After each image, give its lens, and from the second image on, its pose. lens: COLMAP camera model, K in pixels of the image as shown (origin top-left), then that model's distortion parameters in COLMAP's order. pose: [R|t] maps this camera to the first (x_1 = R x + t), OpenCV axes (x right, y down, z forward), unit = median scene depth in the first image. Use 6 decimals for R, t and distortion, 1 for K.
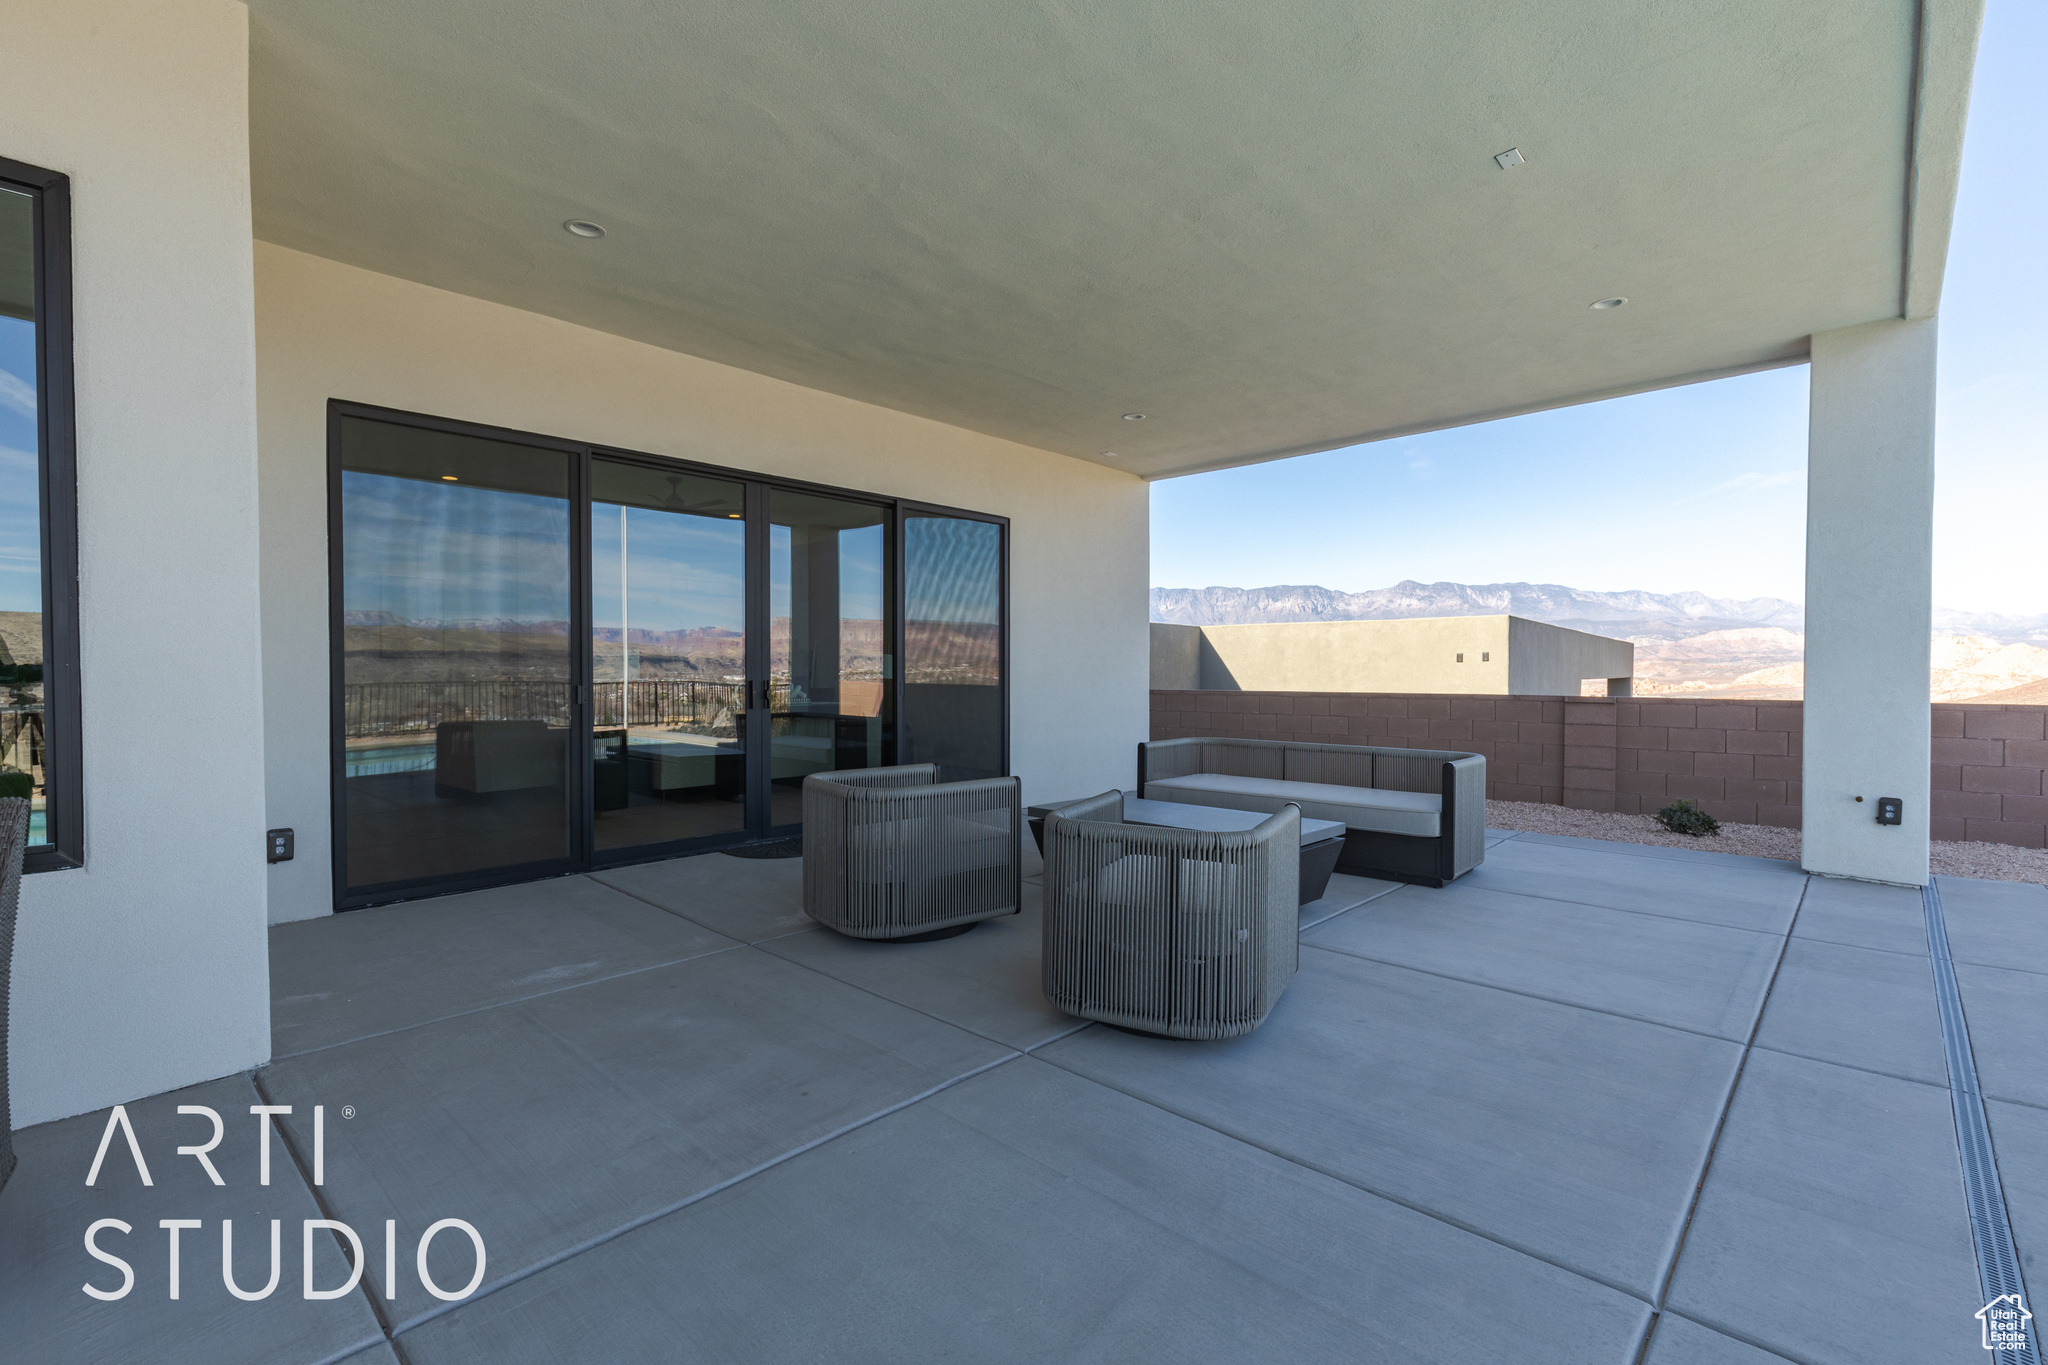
lens RADIAL K [[926.6, 0, 1024.0], [0, 926.6, 682.5], [0, 0, 1]] dist [0.003237, 0.001492]
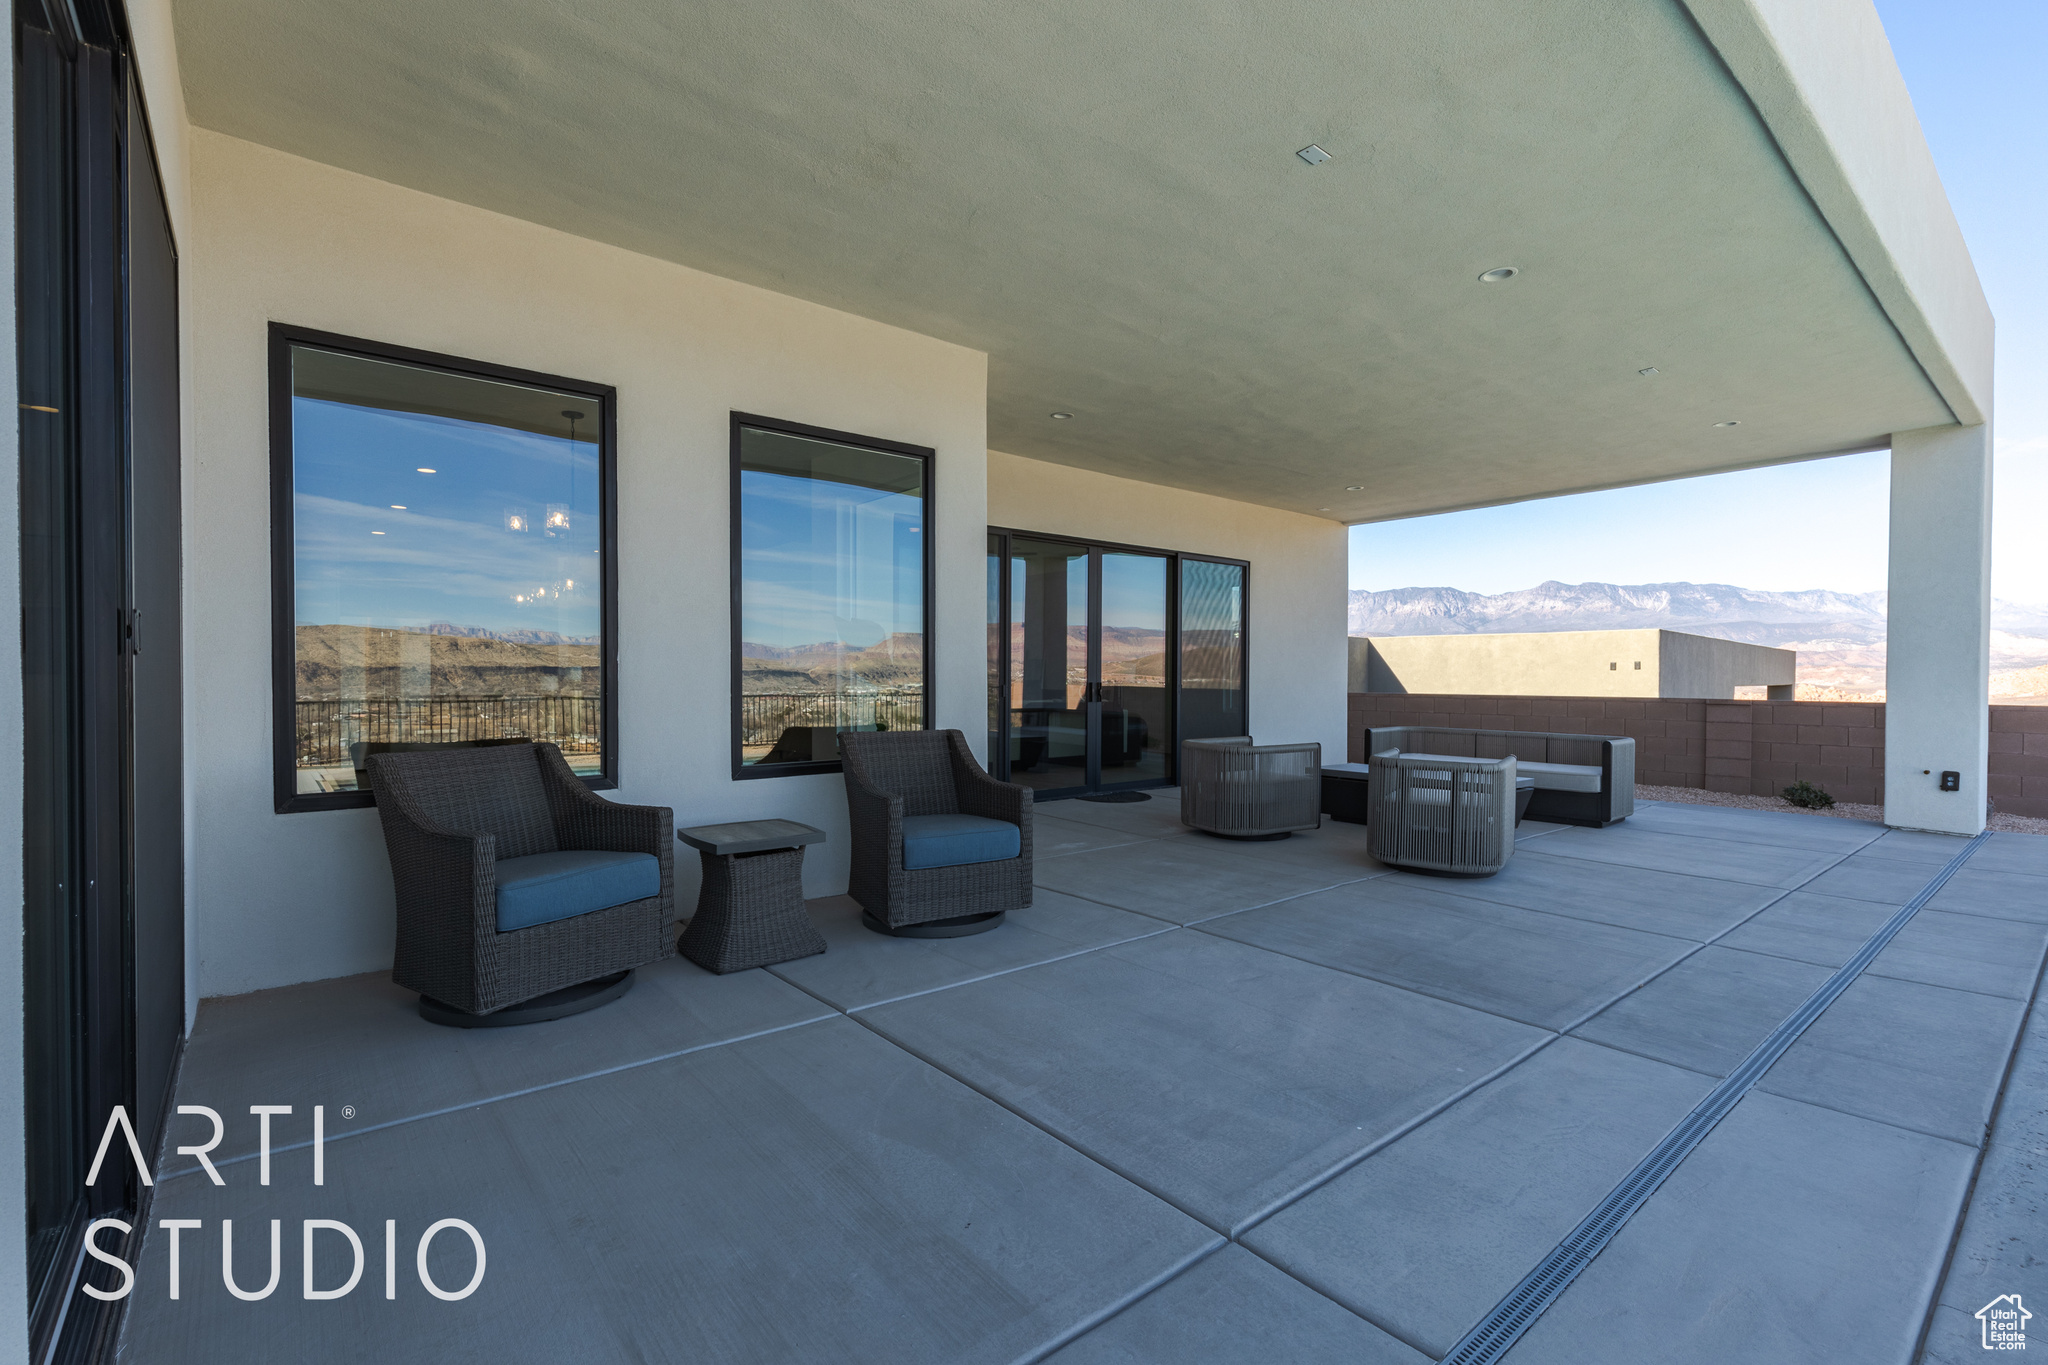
lens RADIAL K [[926.6, 0, 1024.0], [0, 926.6, 682.5], [0, 0, 1]] dist [0.003237, 0.001492]
pose [[0.992264, 0.004652, -0.124056, -0.181847], [-0.005283, 0.999975, -0.004754, 0.004442], [0.124031, 0.005373, 0.992264, -0.376935]]
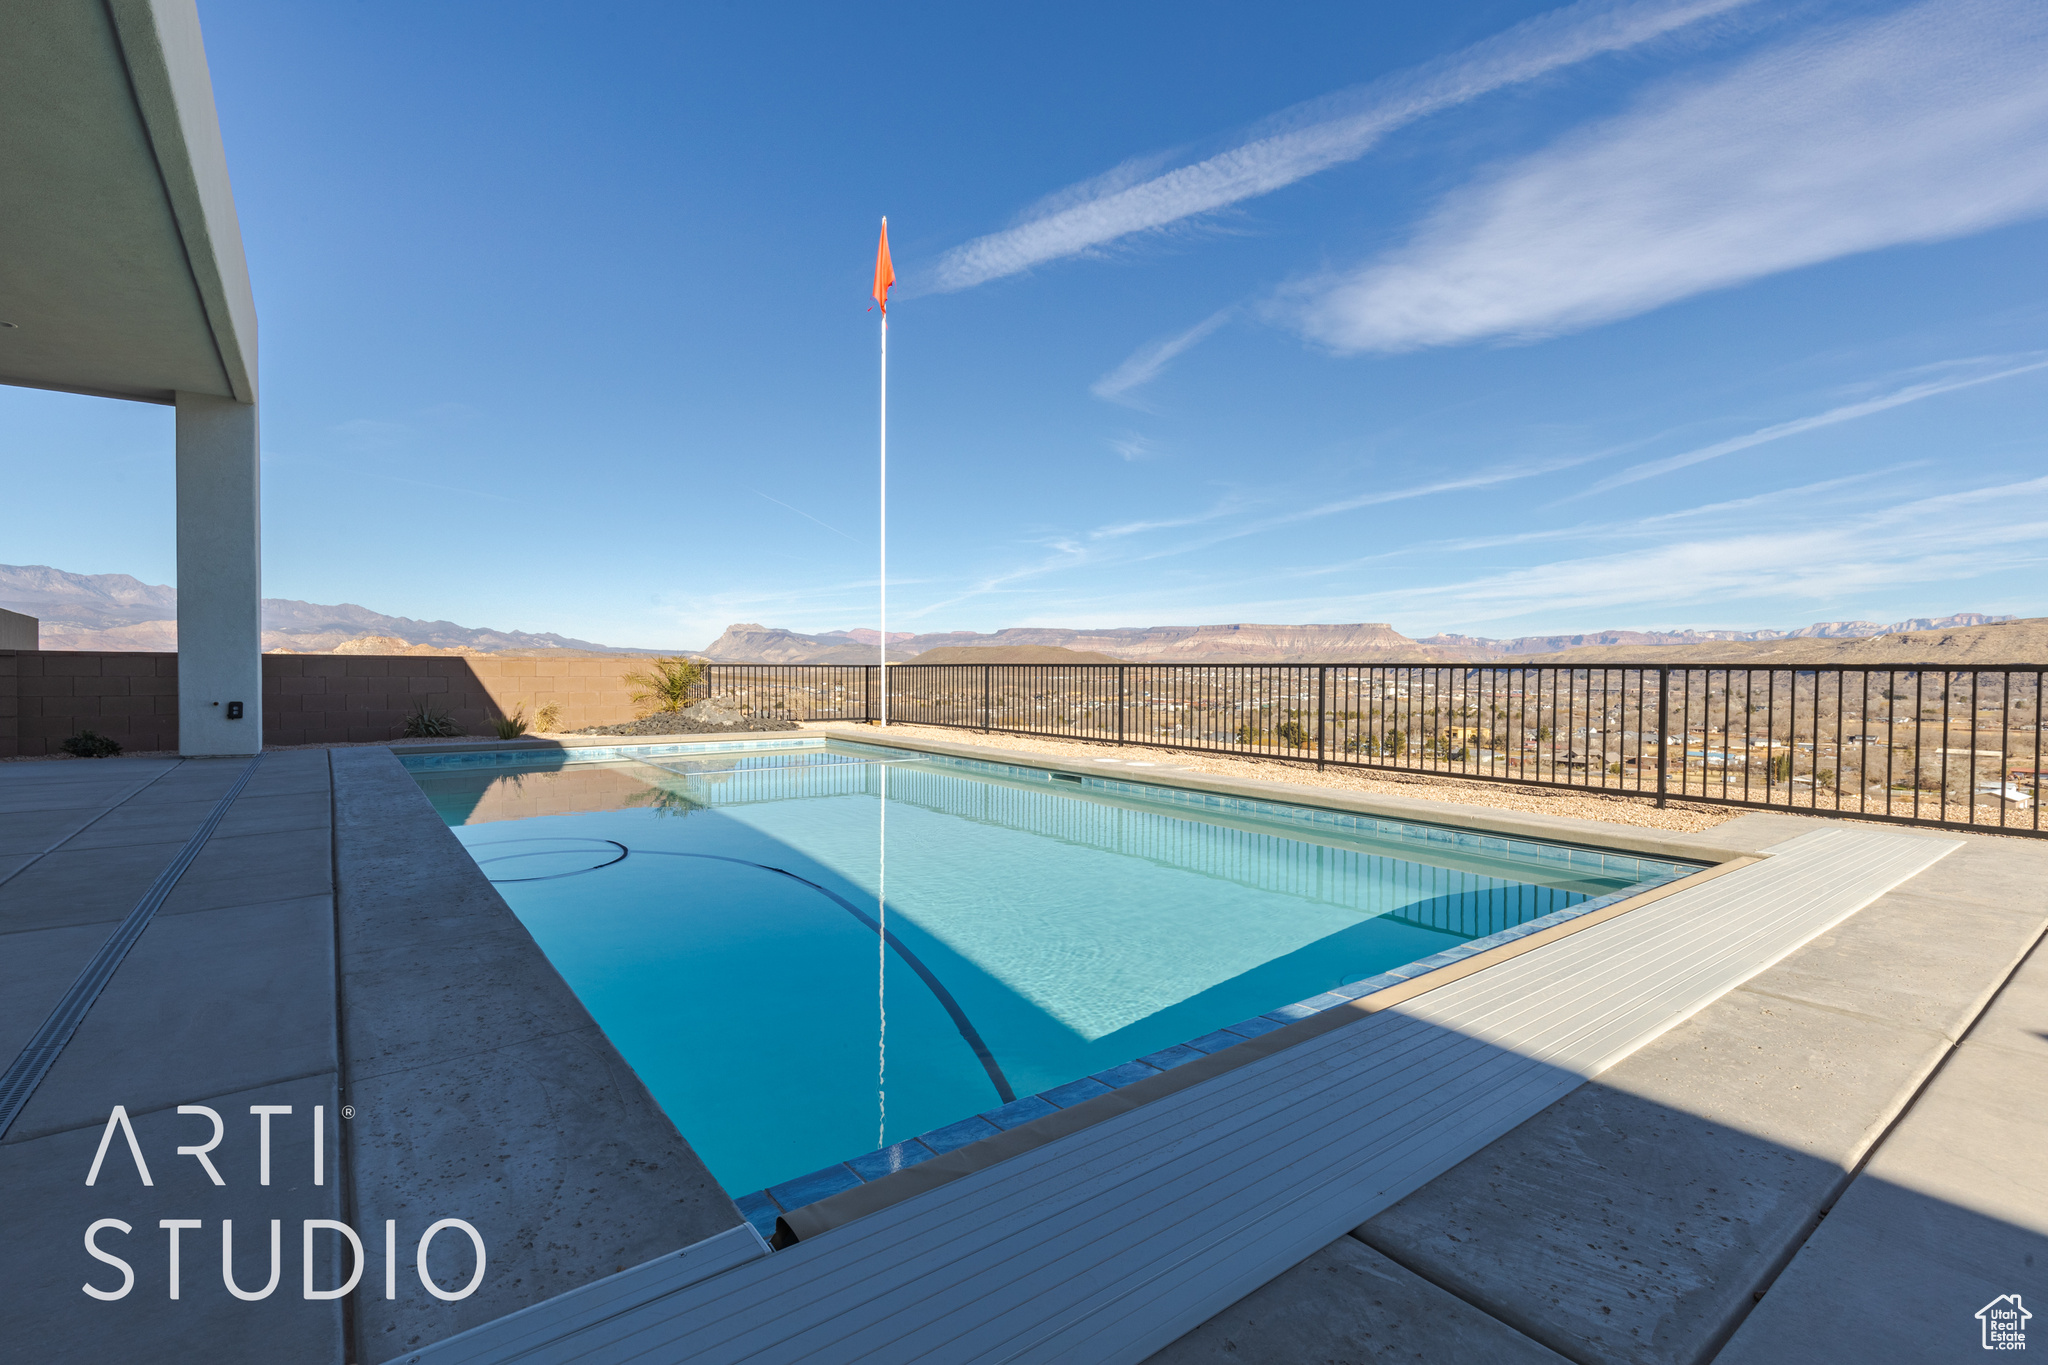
lens RADIAL K [[926.6, 0, 1024.0], [0, 926.6, 682.5], [0, 0, 1]] dist [0.003237, 0.001492]
pose [[0.177445, -0.017586, 0.983974, -0.269088], [0.010995, 0.999813, 0.015886, 0.056915], [-0.984069, 0.008000, 0.177605, -0.419376]]
